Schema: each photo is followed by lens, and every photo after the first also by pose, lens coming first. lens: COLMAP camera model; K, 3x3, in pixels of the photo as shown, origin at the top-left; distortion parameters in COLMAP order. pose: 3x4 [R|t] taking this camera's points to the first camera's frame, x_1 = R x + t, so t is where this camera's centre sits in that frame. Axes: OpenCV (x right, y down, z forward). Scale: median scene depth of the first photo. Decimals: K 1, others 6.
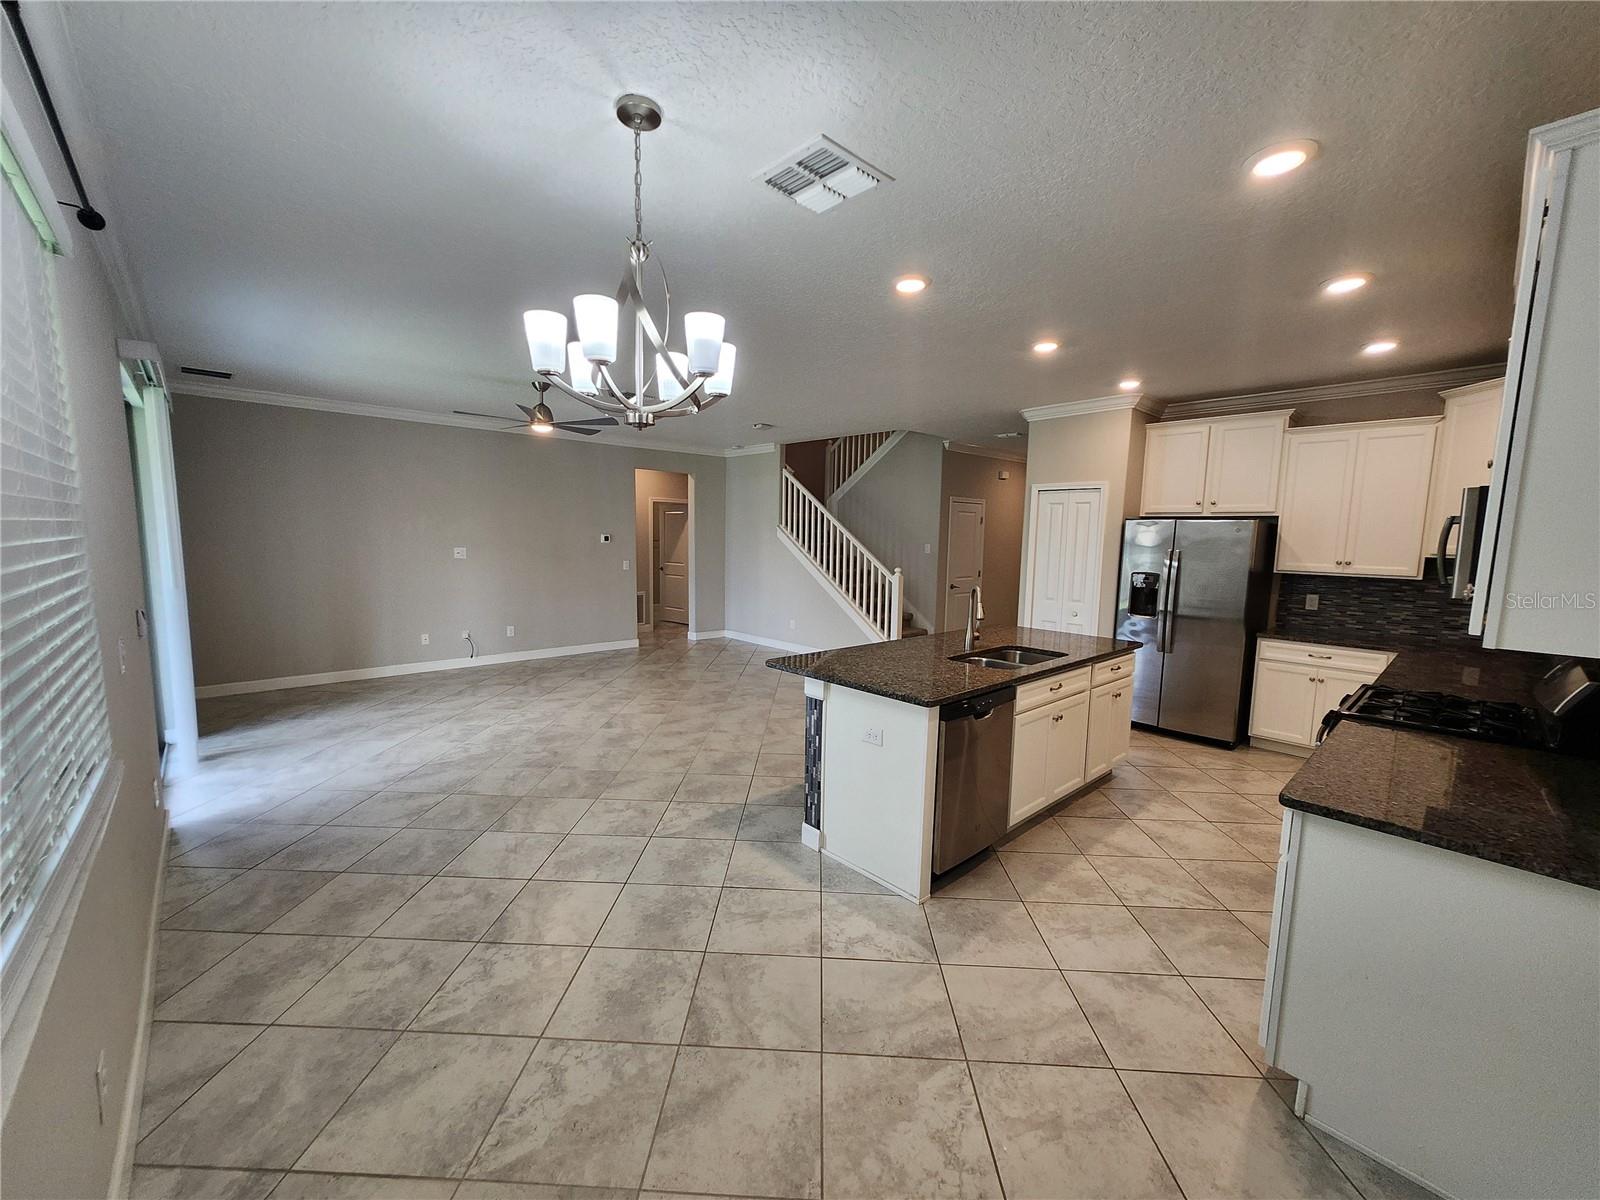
lens RADIAL K [[635.0, 0, 788.1], [0, 635.0, 599.0], [0, 0, 1]] dist [-0.000345, 0.000096]
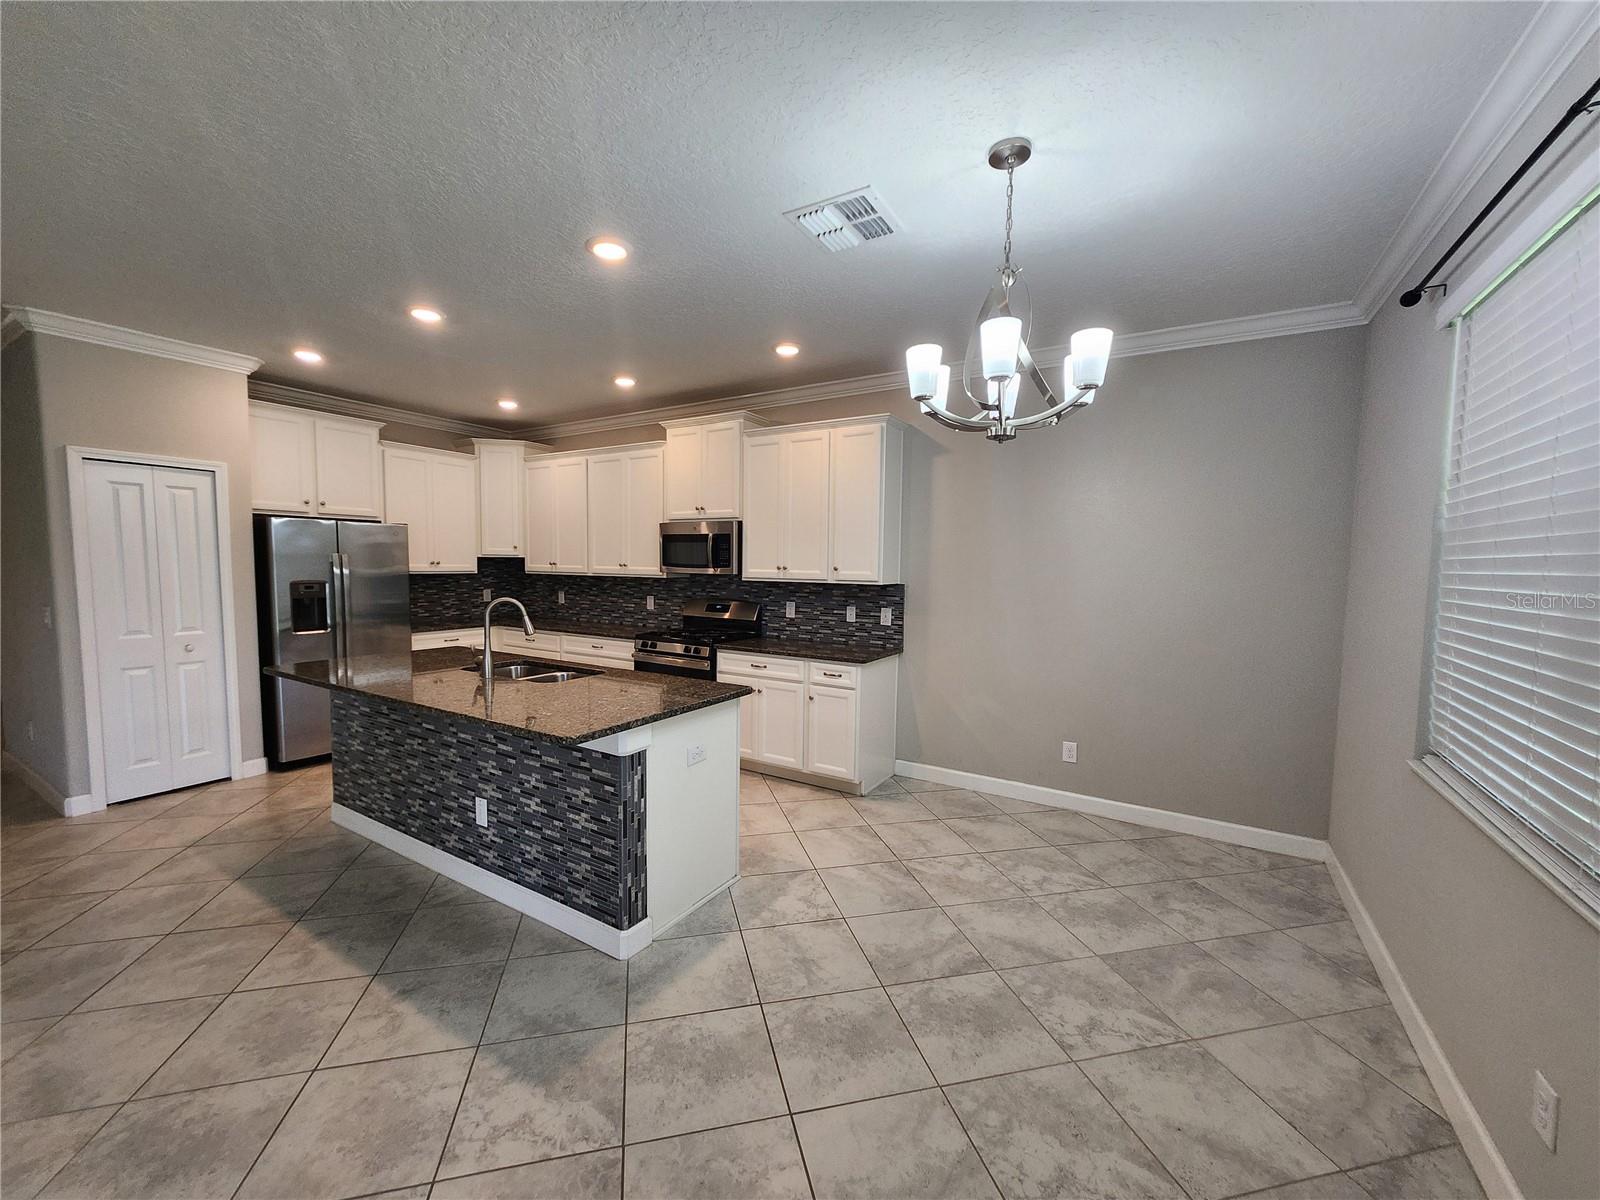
lens RADIAL K [[639.1, 0, 787.7], [0, 639.1, 603.2], [0, 0, 1]] dist [-0.000095, 0.000000]
pose [[-0.272689, -0.085082, 0.958333, -0.530225], [0.081690, 0.990438, 0.111176, -0.066354], [-0.958628, 0.108603, -0.263131, 0.740172]]
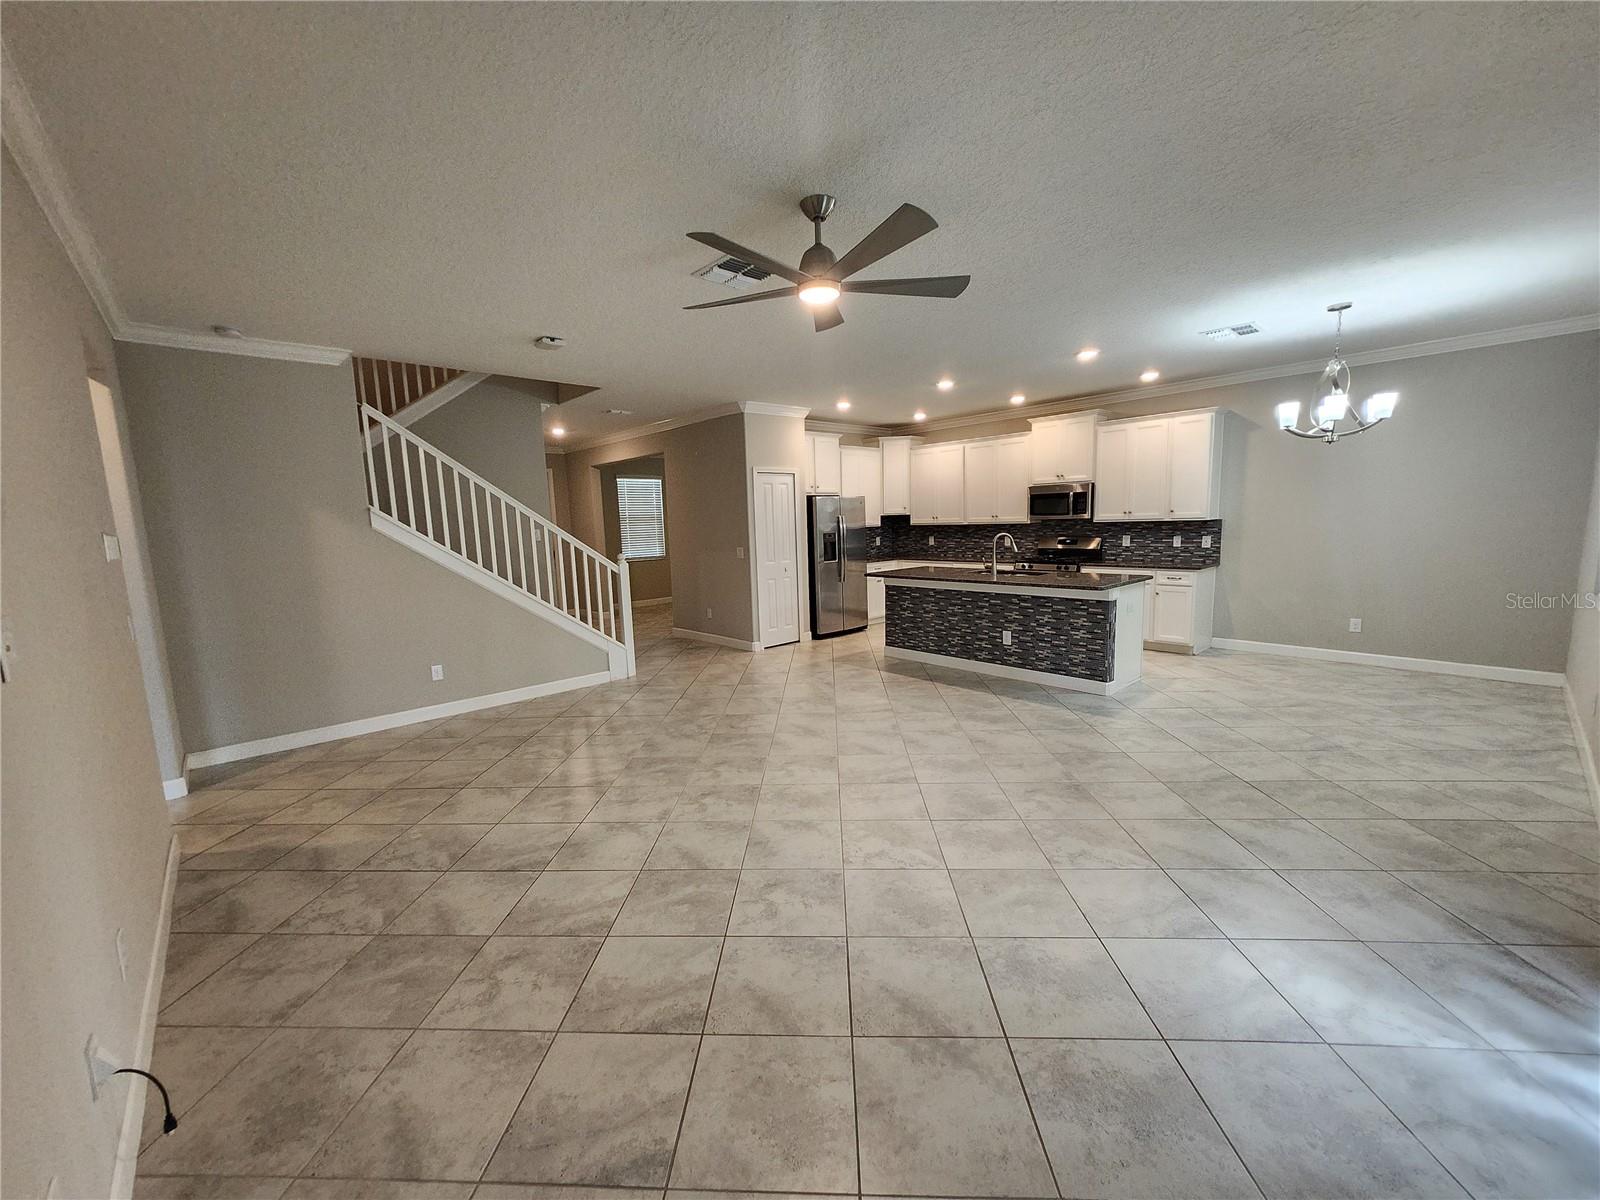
lens RADIAL K [[635.0, 0, 788.1], [0, 635.0, 599.0], [0, 0, 1]] dist [-0.000345, 0.000096]
pose [[0.012815, -0.143853, 0.989516, -1.142002], [0.135505, 0.980718, 0.140819, -0.134833], [-0.990694, 0.132280, 0.032060, 1.294773]]
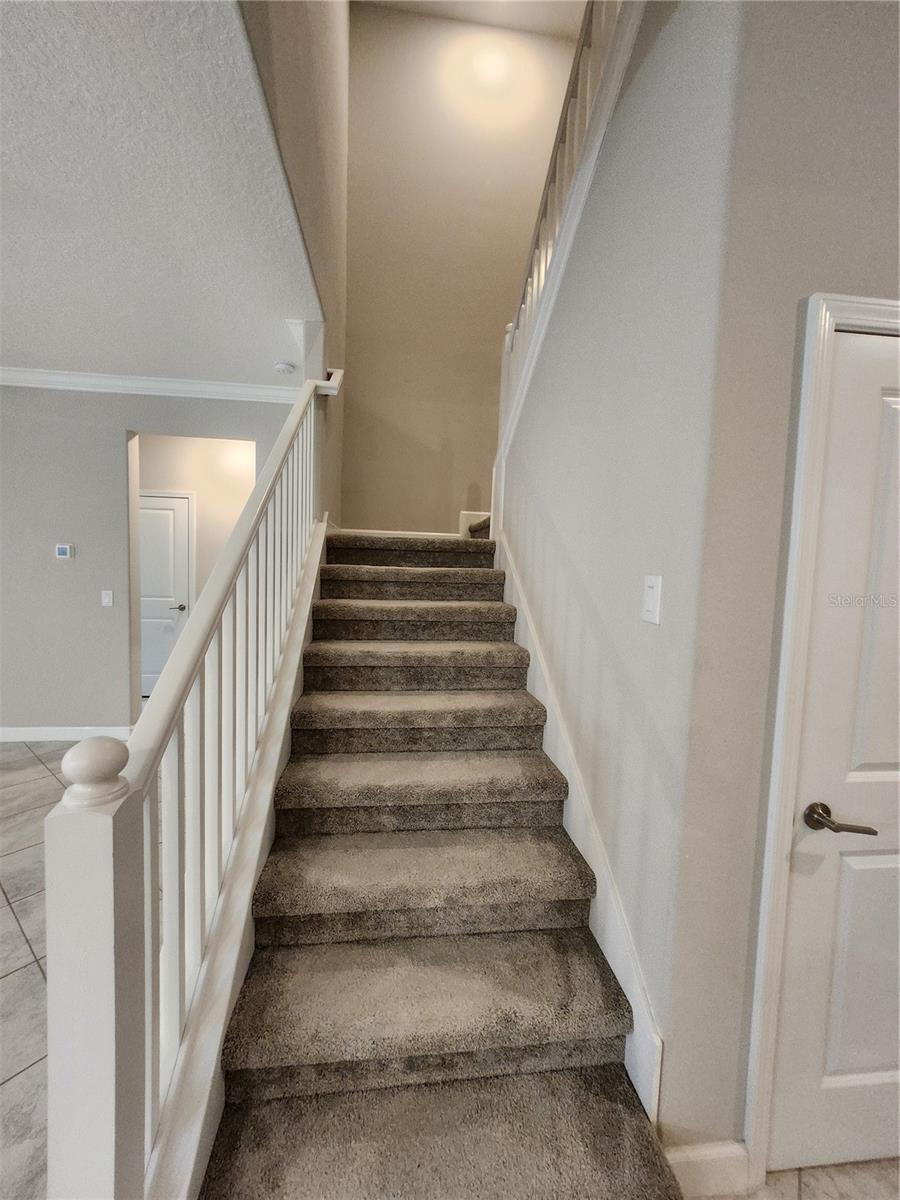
lens RADIAL K [[477.4, 0, 450.0], [0, 477.4, 600.0], [0, 0, 1]] dist [0.000381, 0.000287]
pose [[0.823028, 0.057131, -0.565121, 0.502549], [-0.075795, 0.997077, -0.009586, -0.142553], [0.562922, 0.050723, 0.824952, 1.620113]]
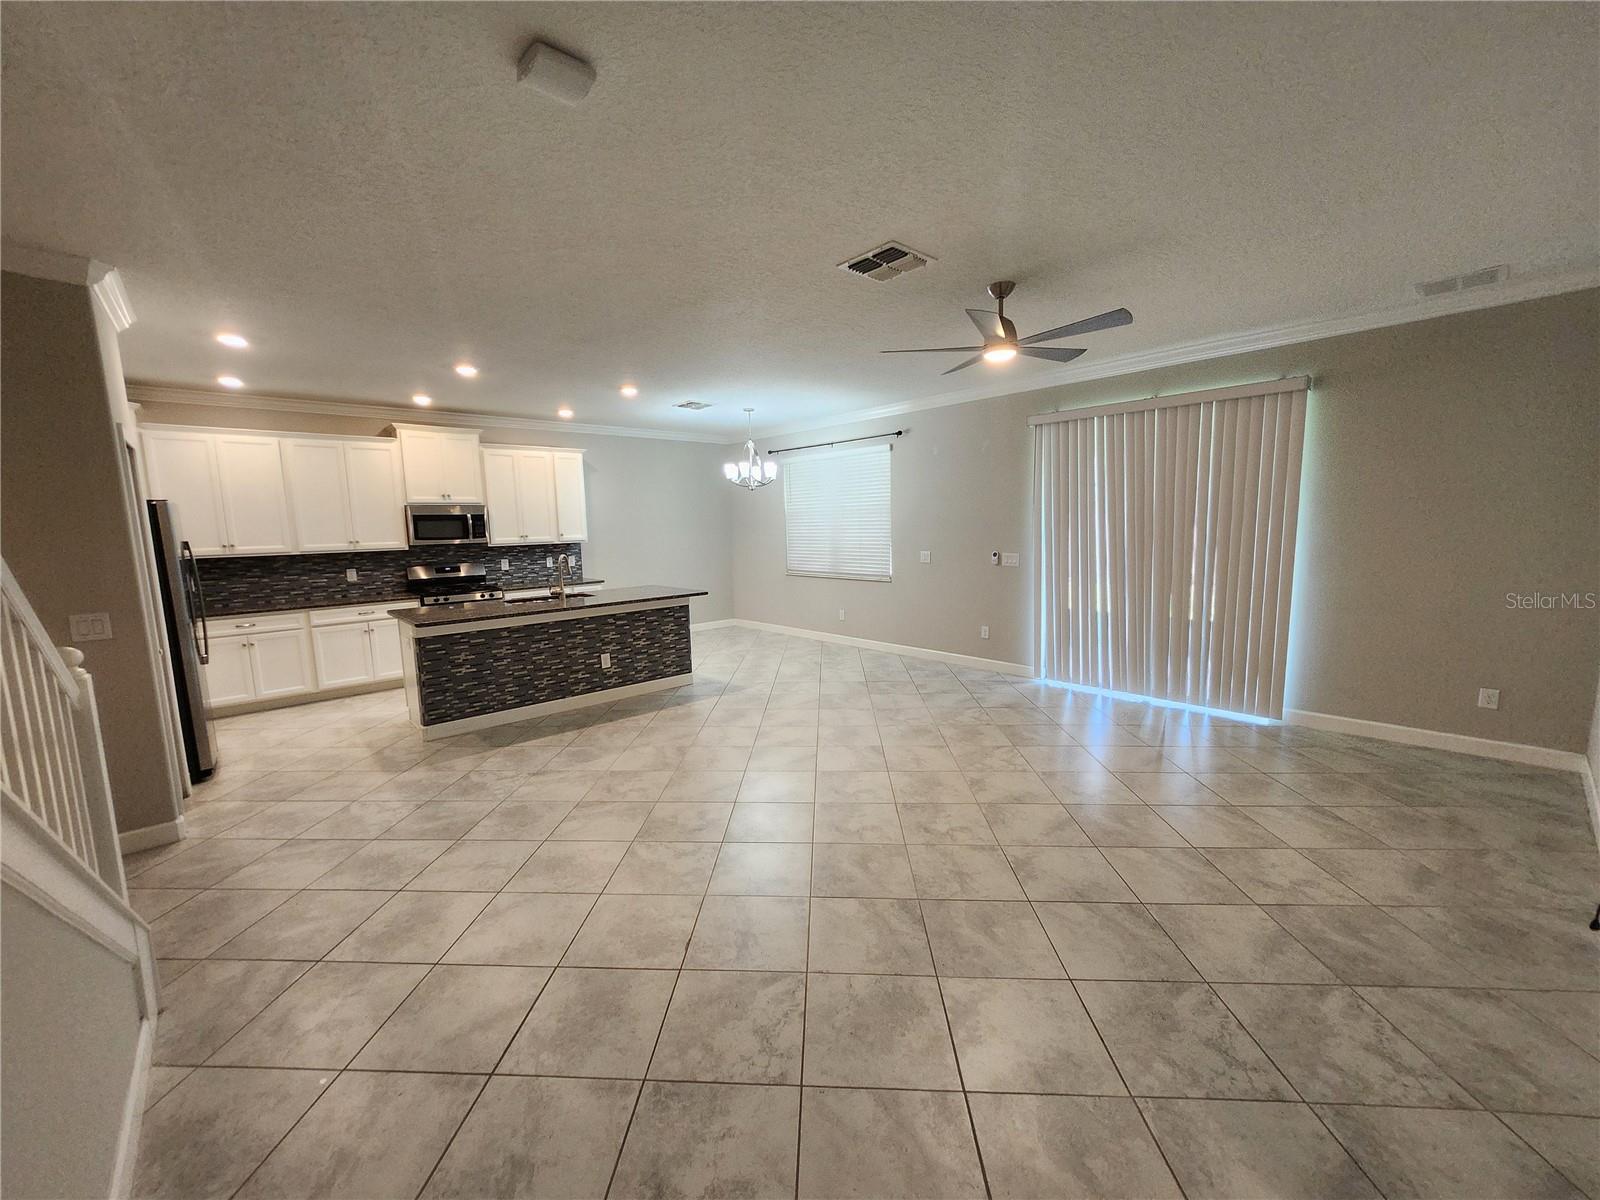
lens RADIAL K [[640.8, 0, 785.2], [0, 640.8, 599.6], [0, 0, 1]] dist [0.000738, 0.002739]
pose [[-0.999821, 0.004479, 0.018380, -0.218143], [0.008472, 0.974715, 0.223290, -0.213823], [-0.016915, 0.223406, -0.974579, 2.128680]]
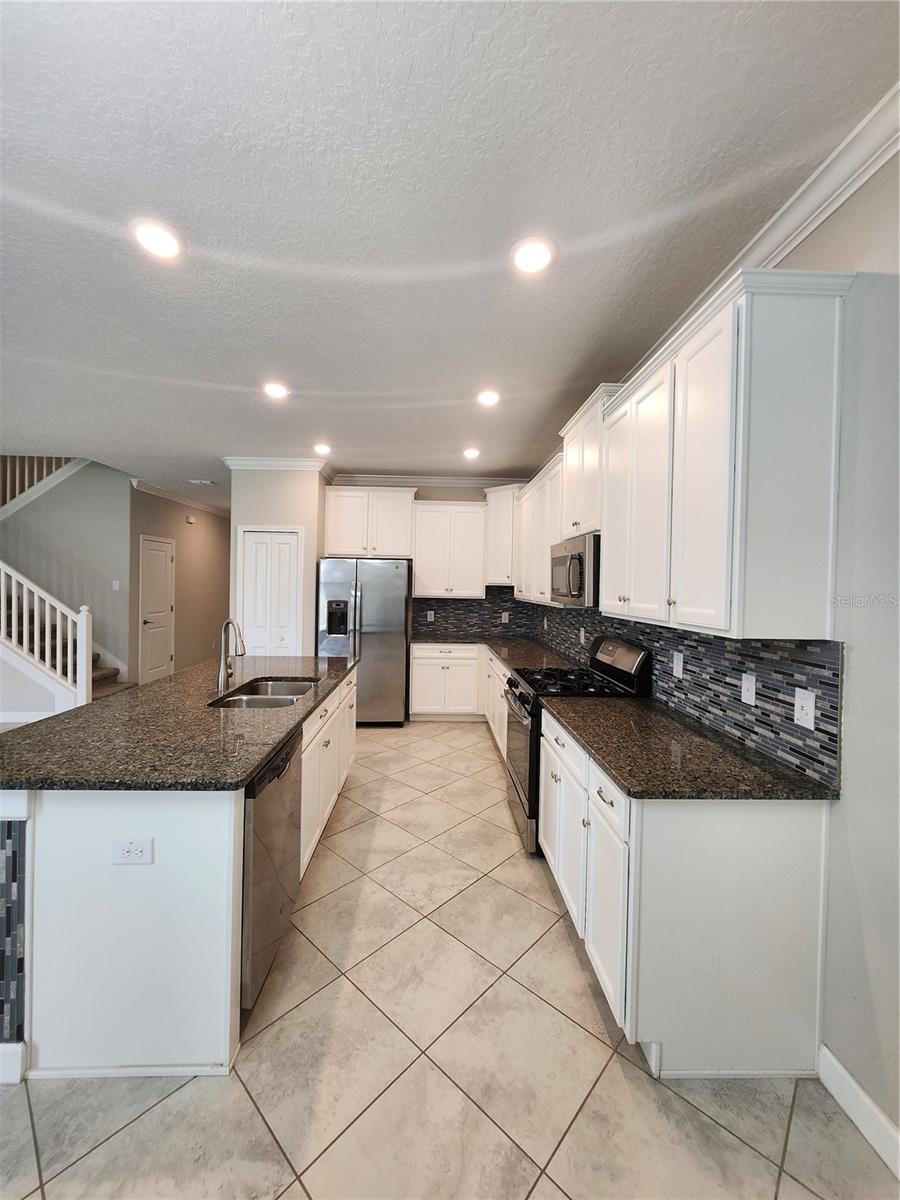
lens RADIAL K [[473.5, 0, 444.2], [0, 473.5, 590.6], [0, 0, 1]] dist [0.000453, -0.000010]
pose [[0.647749, -0.016347, 0.761678, -0.019394], [0.072929, 0.996509, -0.040634, -0.008790], [-0.758355, 0.081869, 0.646680, 0.278068]]
